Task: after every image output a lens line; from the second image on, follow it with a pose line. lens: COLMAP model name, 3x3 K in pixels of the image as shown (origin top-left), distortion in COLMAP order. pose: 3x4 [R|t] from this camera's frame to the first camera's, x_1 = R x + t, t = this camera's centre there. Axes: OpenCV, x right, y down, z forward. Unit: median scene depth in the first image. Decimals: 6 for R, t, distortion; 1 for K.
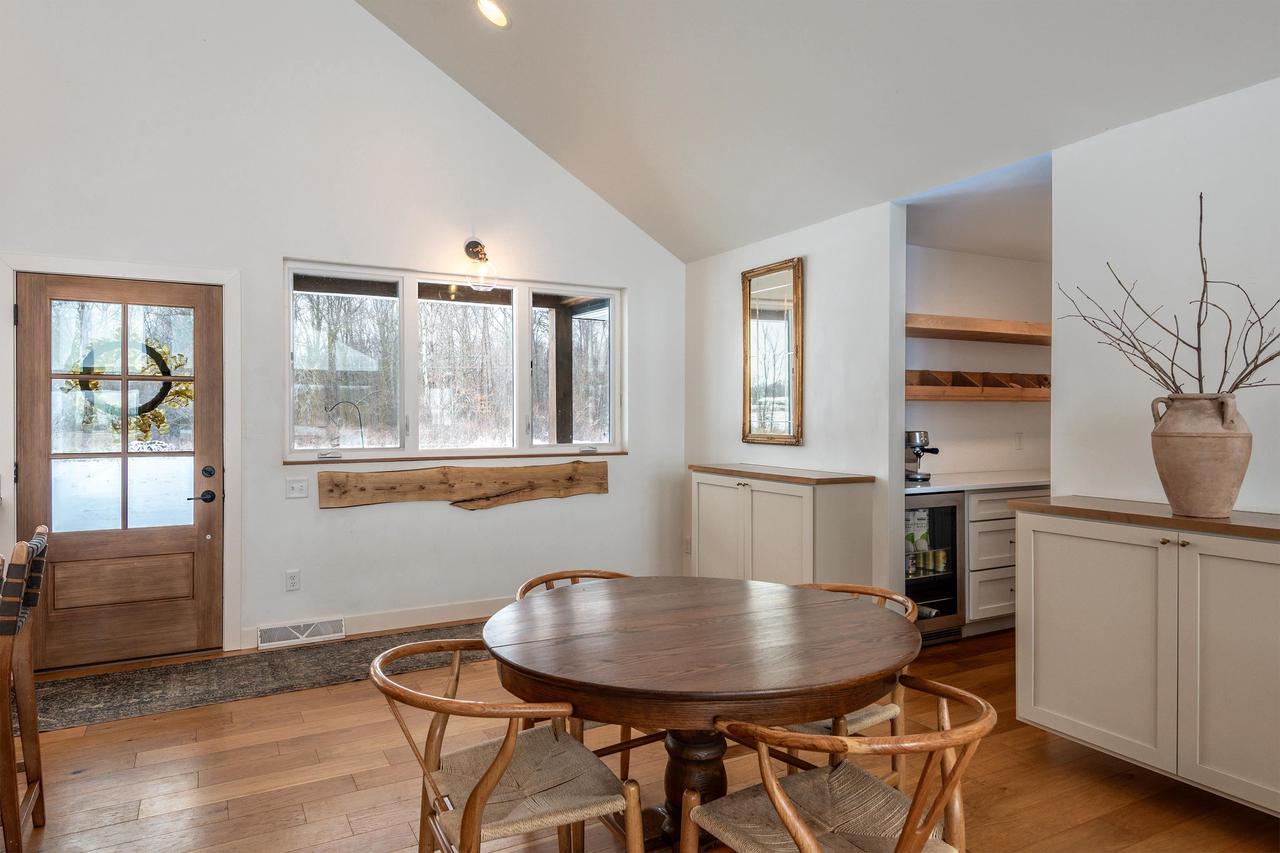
lens RADIAL K [[773.9, 0, 638.2], [0, 773.9, 421.7], [0, 0, 1]] dist [0.031288, -0.028784]
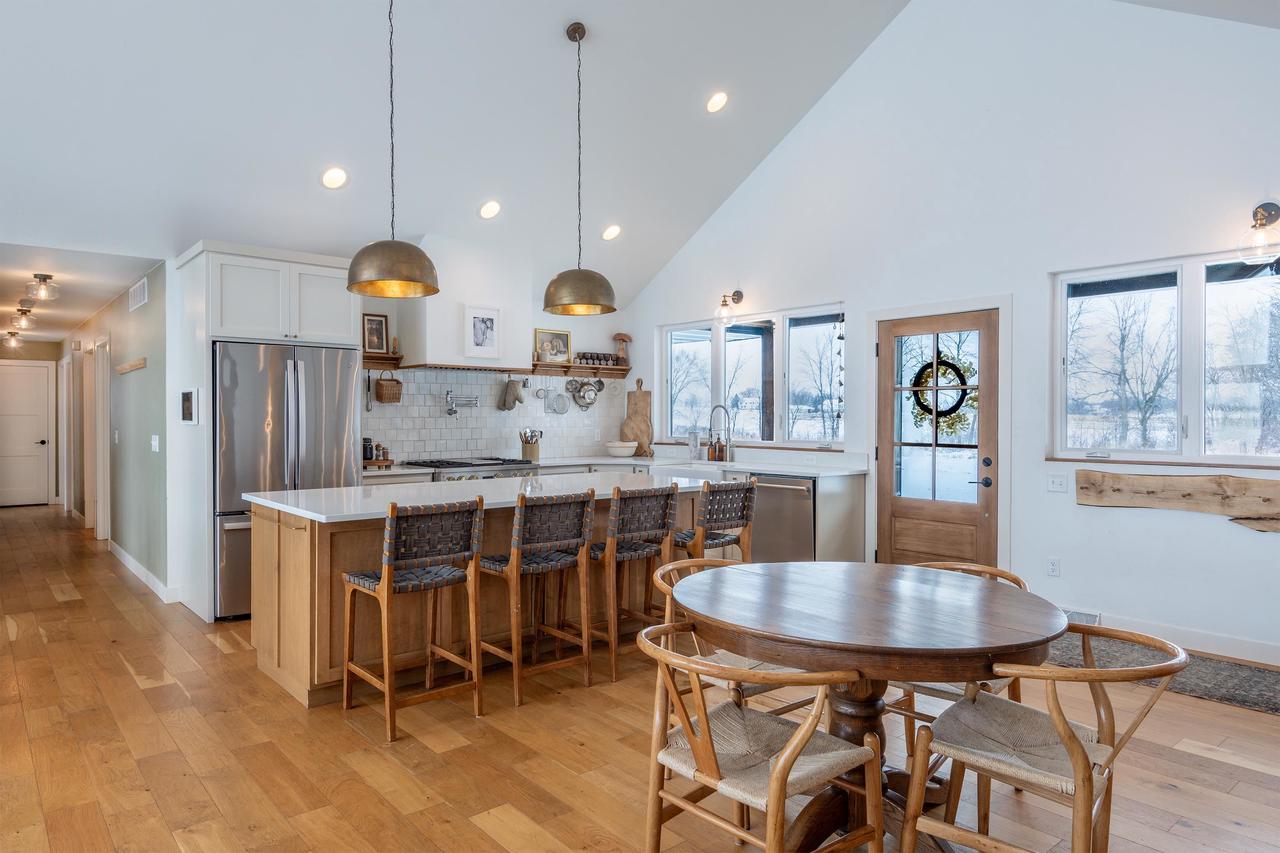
lens RADIAL K [[773.9, 0, 633.7], [0, 773.9, 423.3], [0, 0, 1]] dist [0.031288, -0.028784]
pose [[0.189789, 0.007985, -0.981792, 0.514976], [-0.006698, 0.999954, 0.006838, -0.001198], [0.981802, 0.005278, 0.189834, 0.210669]]
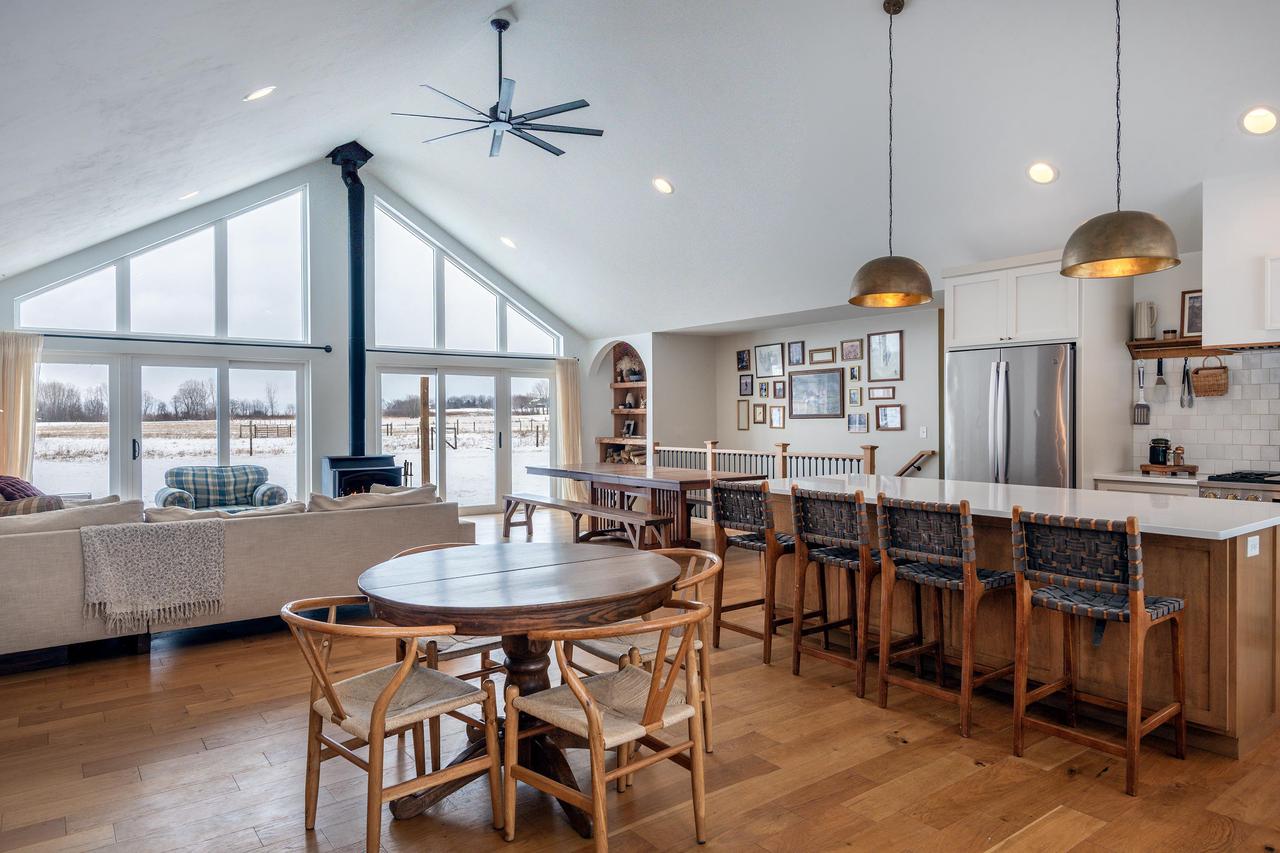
lens RADIAL K [[773.9, 0, 638.1], [0, 773.9, 426.1], [0, 0, 1]] dist [0.031288, -0.028784]
pose [[-0.990293, 0.005541, -0.138884, 0.028391], [0.002771, 0.999794, 0.020129, -0.007749], [0.138967, 0.019549, -0.990104, 1.069948]]
